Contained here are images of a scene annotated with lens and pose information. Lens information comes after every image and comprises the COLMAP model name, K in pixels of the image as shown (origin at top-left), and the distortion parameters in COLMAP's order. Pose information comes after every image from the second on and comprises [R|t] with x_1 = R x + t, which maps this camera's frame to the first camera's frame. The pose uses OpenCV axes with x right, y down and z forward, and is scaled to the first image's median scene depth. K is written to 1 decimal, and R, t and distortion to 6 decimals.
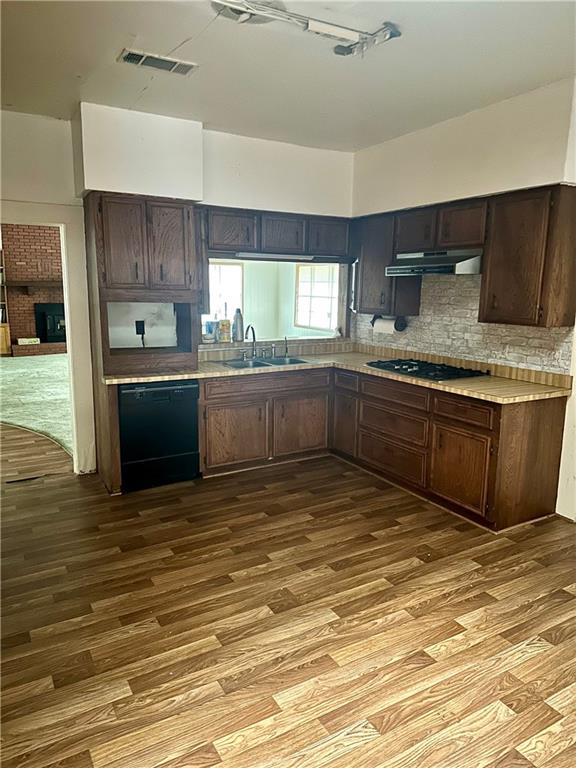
lens RADIAL K [[561.8, 0, 288.0], [0, 561.8, 384.0], [0, 0, 1]] dist [0.005739, -0.007136]
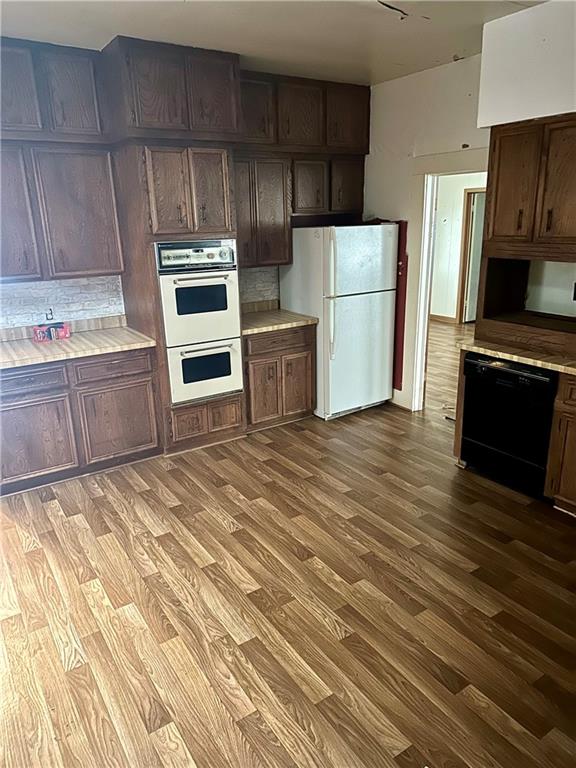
lens RADIAL K [[561.8, 0, 288.0], [0, 561.8, 384.0], [0, 0, 1]] dist [0.005739, -0.007136]
pose [[0.043368, 0.295070, -0.954491, 0.827382], [-0.163130, 0.944659, 0.284619, -0.231221], [0.985651, 0.143363, 0.089103, 0.962868]]
